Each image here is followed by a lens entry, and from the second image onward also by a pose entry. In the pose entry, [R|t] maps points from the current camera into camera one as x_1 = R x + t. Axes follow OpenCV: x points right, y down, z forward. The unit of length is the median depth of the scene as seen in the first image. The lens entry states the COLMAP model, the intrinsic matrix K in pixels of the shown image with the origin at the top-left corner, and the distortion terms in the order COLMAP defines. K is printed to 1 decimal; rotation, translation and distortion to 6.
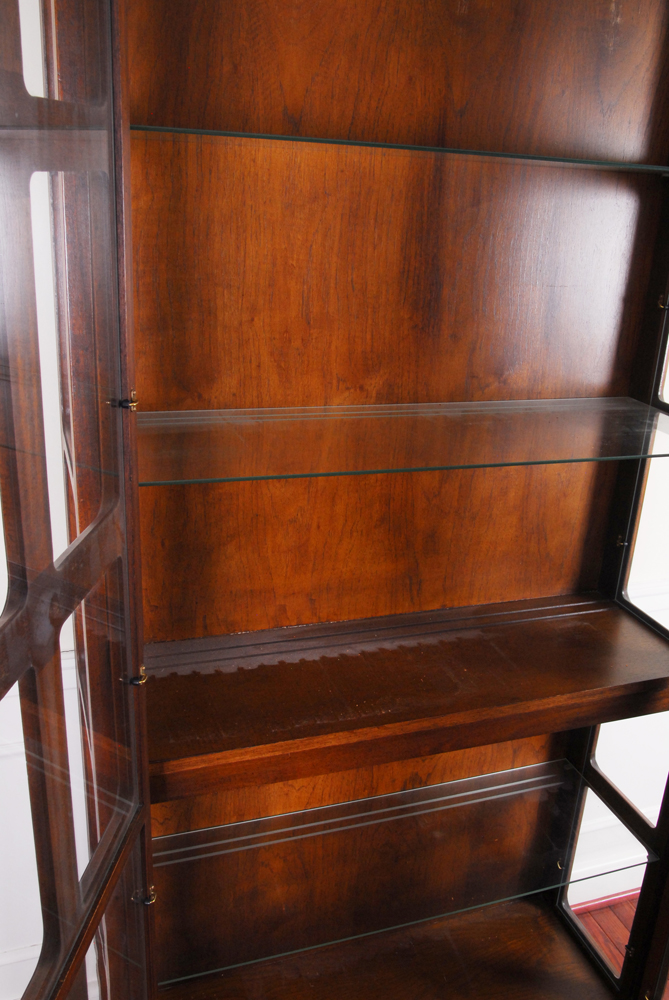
lens RADIAL K [[905.6, 0, 333.6], [0, 905.6, 500.2], [0, 0, 1]] dist [-0.056634, 0.014816]
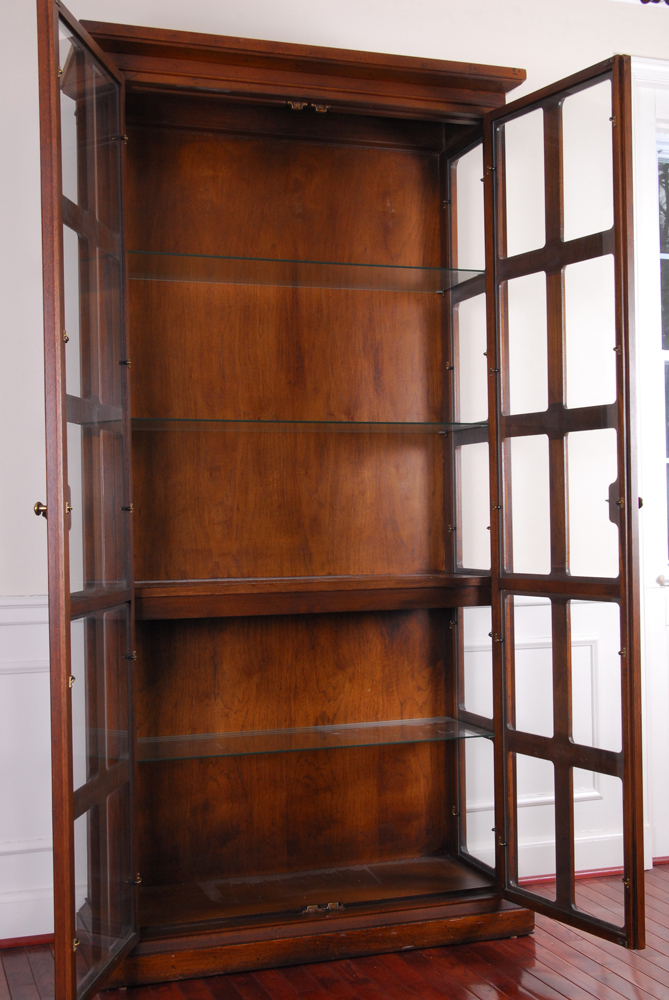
lens RADIAL K [[1368.0, 0, 333.9], [0, 1368.0, 499.7], [0, 0, 1]] dist [0.048081, 0.000000]
pose [[0.997556, -0.066514, -0.021419, 0.199359], [0.054159, 0.929629, -0.364495, 0.880770], [0.044155, 0.362444, 0.930959, -1.198290]]
